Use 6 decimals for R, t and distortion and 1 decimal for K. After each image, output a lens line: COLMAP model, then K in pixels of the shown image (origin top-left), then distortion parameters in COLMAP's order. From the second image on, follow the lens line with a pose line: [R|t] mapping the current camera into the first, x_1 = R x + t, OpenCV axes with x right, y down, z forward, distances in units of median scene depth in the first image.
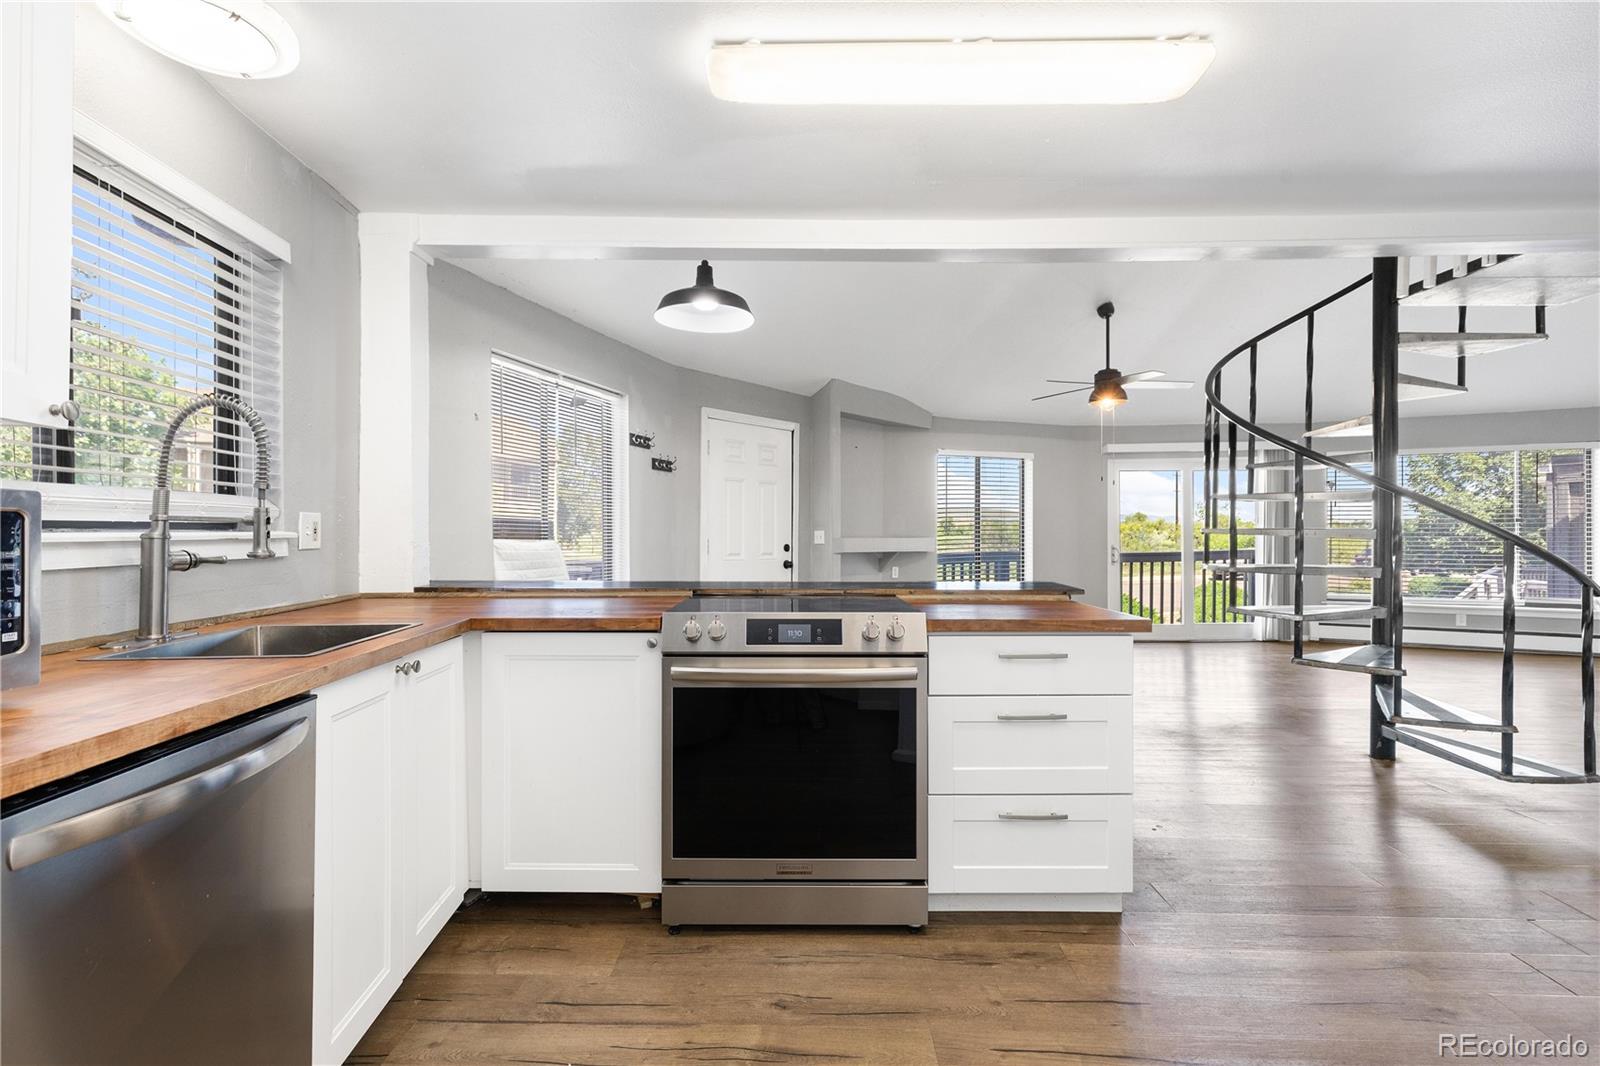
lens RADIAL K [[703.1, 0, 800.0], [0, 703.1, 533.0], [0, 0, 1]] dist [0.000514, -0.000084]
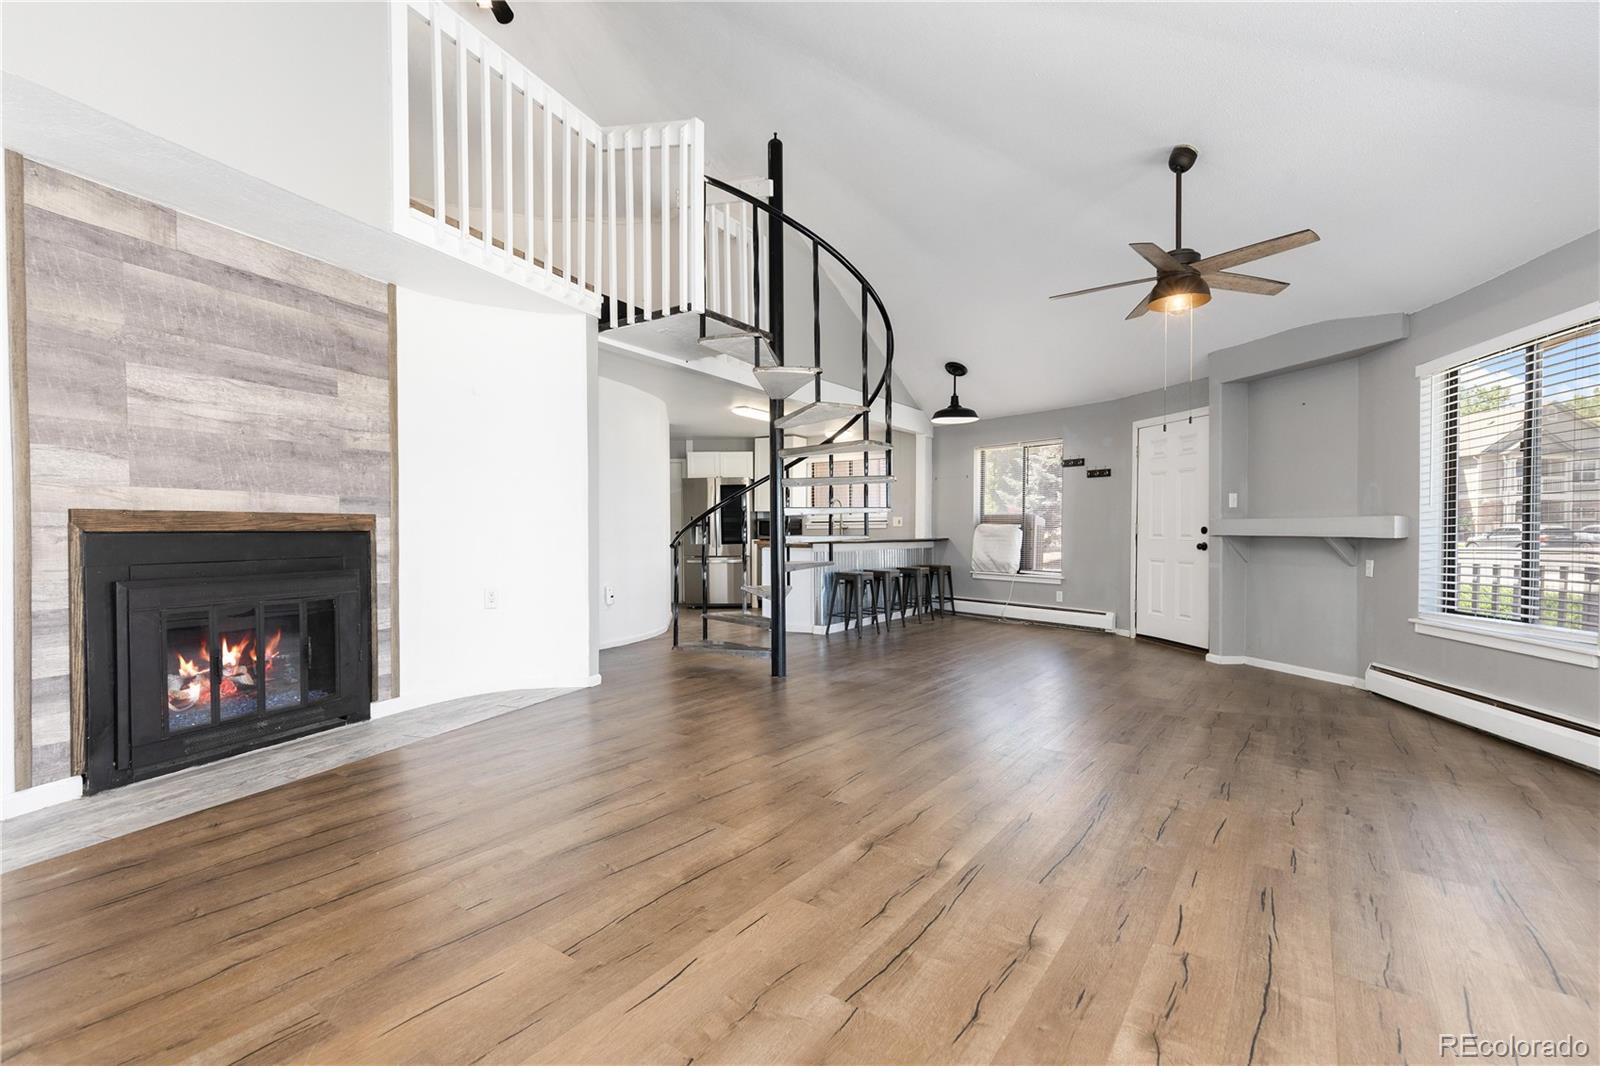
lens RADIAL K [[732.5, 0, 780.5], [0, 732.5, 542.6], [0, 0, 1]] dist [0.001143, -0.000025]
pose [[-0.554250, 0.007513, -0.832316, 1.990322], [0.000343, 0.999961, 0.008798, 0.049264], [0.832350, 0.004591, -0.554231, 1.768951]]
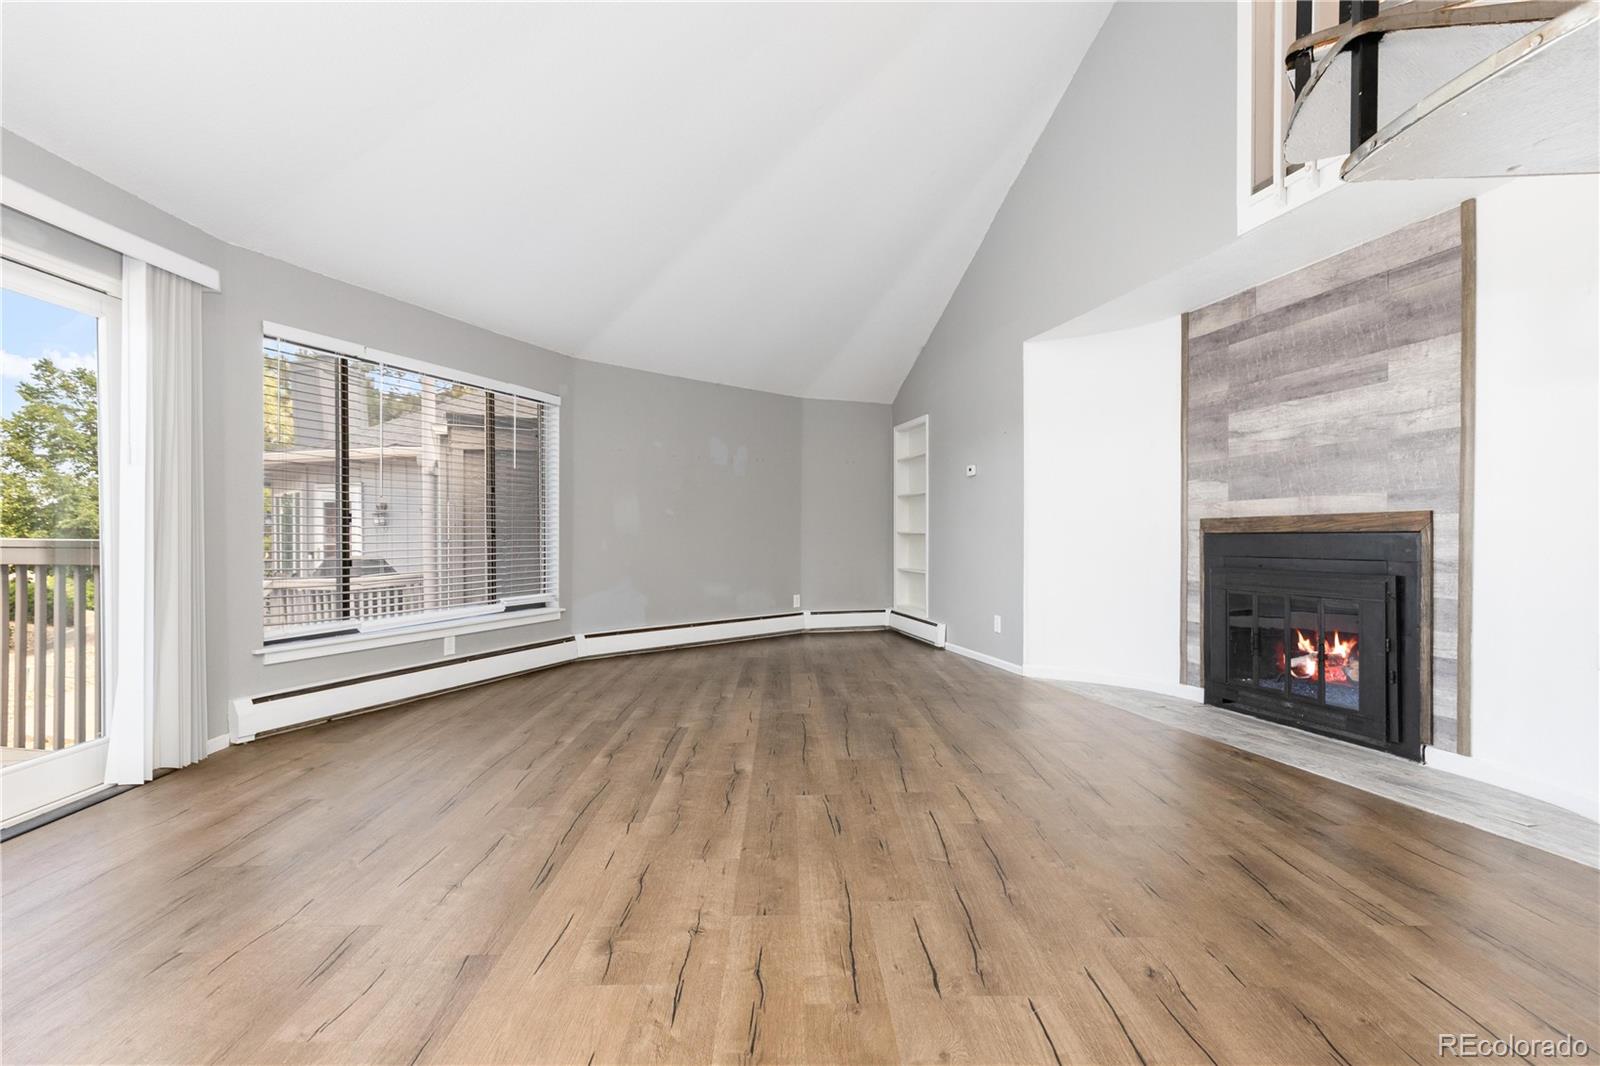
lens RADIAL K [[726.7, 0, 795.1], [0, 726.7, 531.5], [0, 0, 1]] dist [0.002481, 0.000048]
pose [[-0.055657, 0.001154, 0.998449, 0.568683], [-0.004541, 0.999989, -0.001408, 0.046384], [-0.998440, -0.004612, -0.055651, 1.458771]]
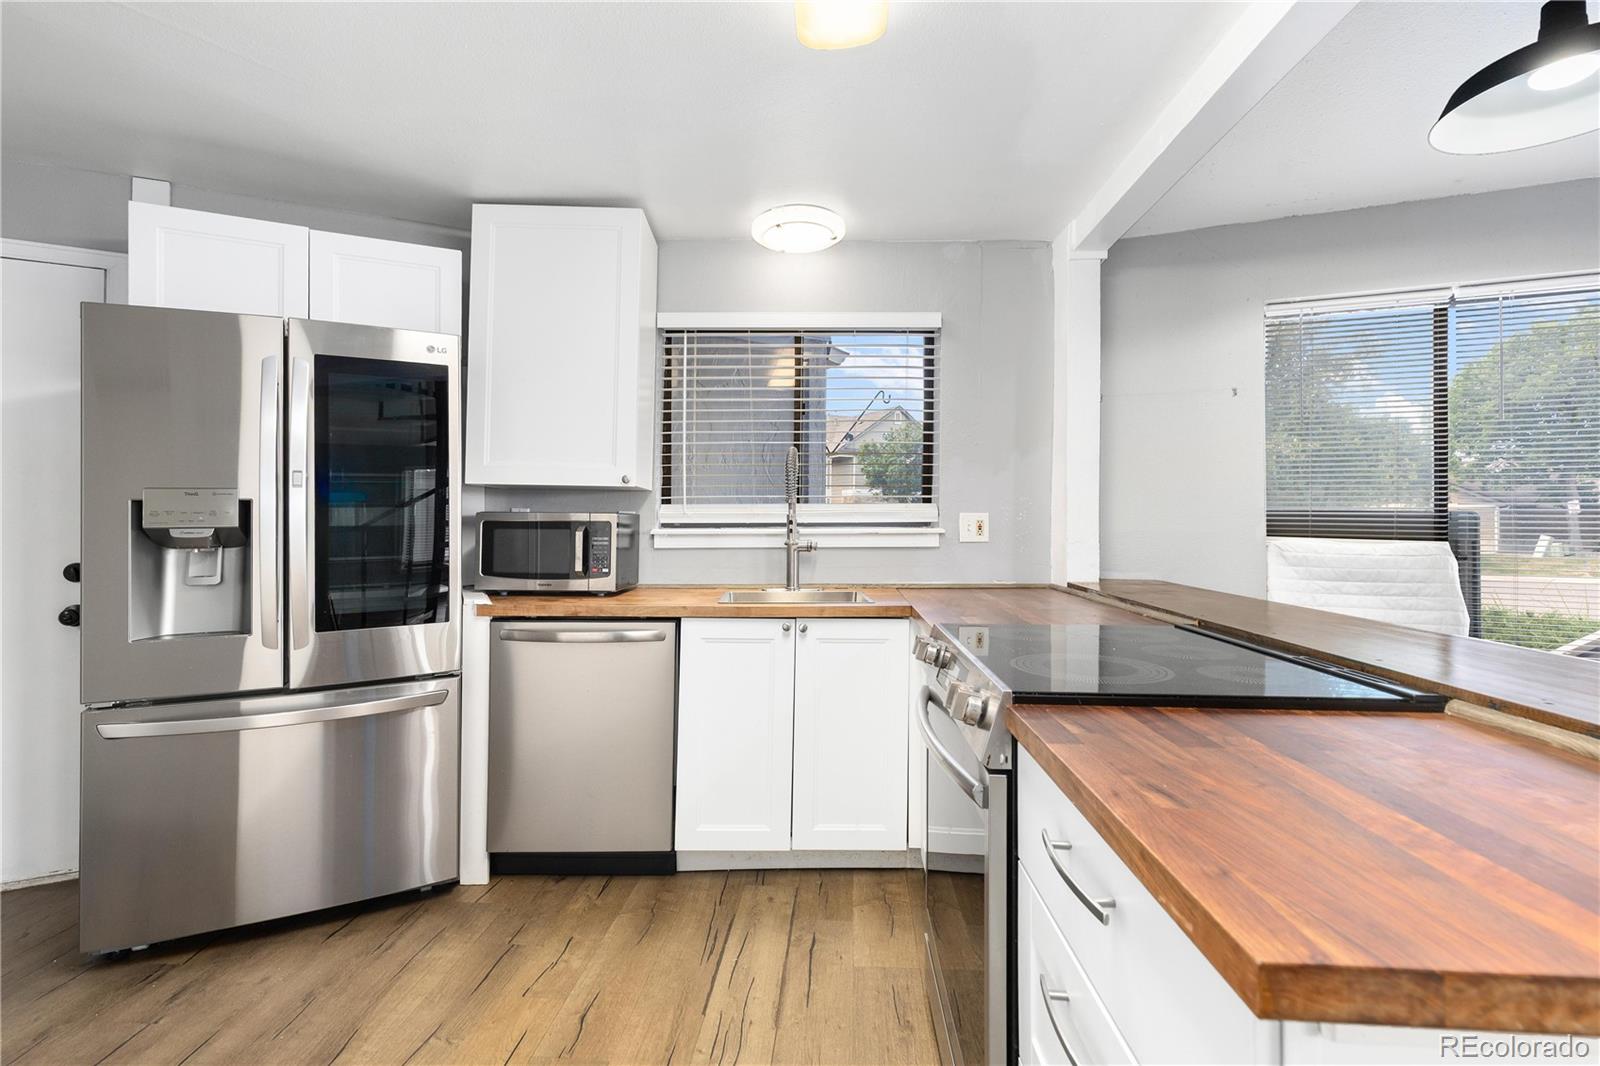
lens RADIAL K [[745.3, 0, 801.0], [0, 745.3, 515.8], [0, 0, 1]] dist [0.001634, -0.000059]
pose [[-0.060424, -0.003887, -0.998165, 0.418874], [0.000681, 0.999992, -0.003936, -0.012289], [0.998173, -0.000917, -0.060421, 0.502823]]
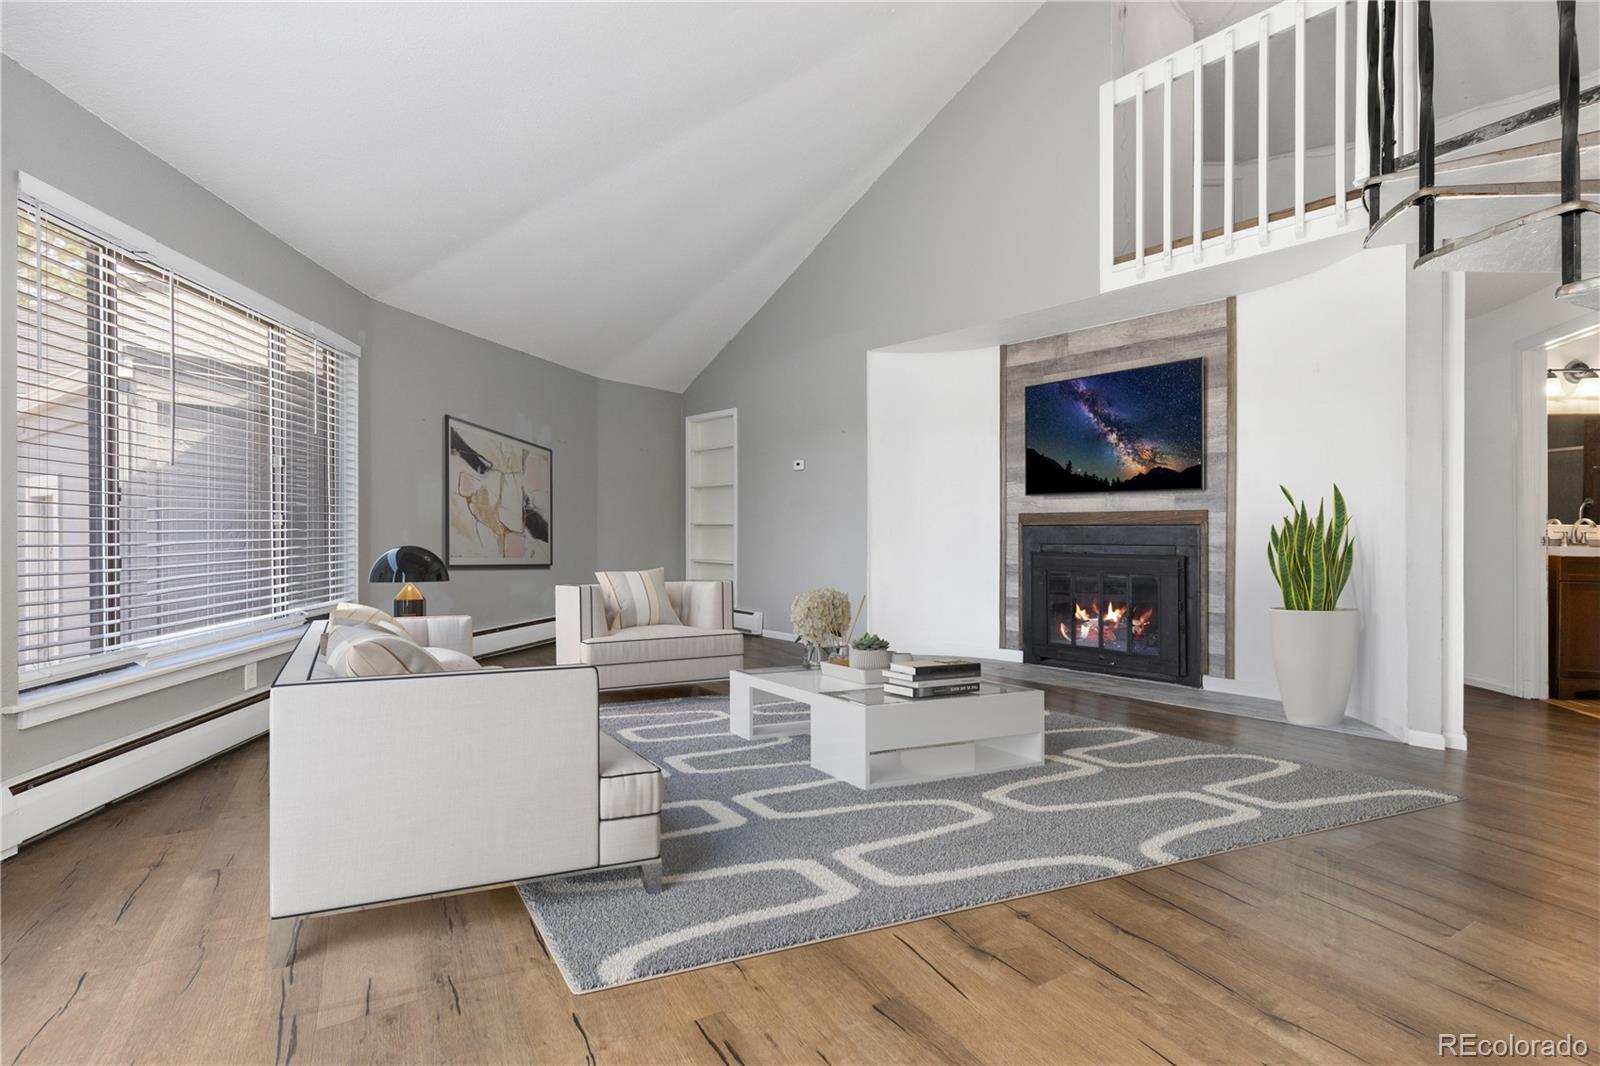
lens RADIAL K [[723.1, 0, 796.9], [0, 723.1, 519.5], [0, 0, 1]] dist [0.001350, -0.000667]
pose [[-0.536312, 0.003680, 0.844012, 0.733756], [-0.009578, 0.999900, -0.010445, 0.052860], [-0.843965, -0.013686, -0.536223, 1.904144]]
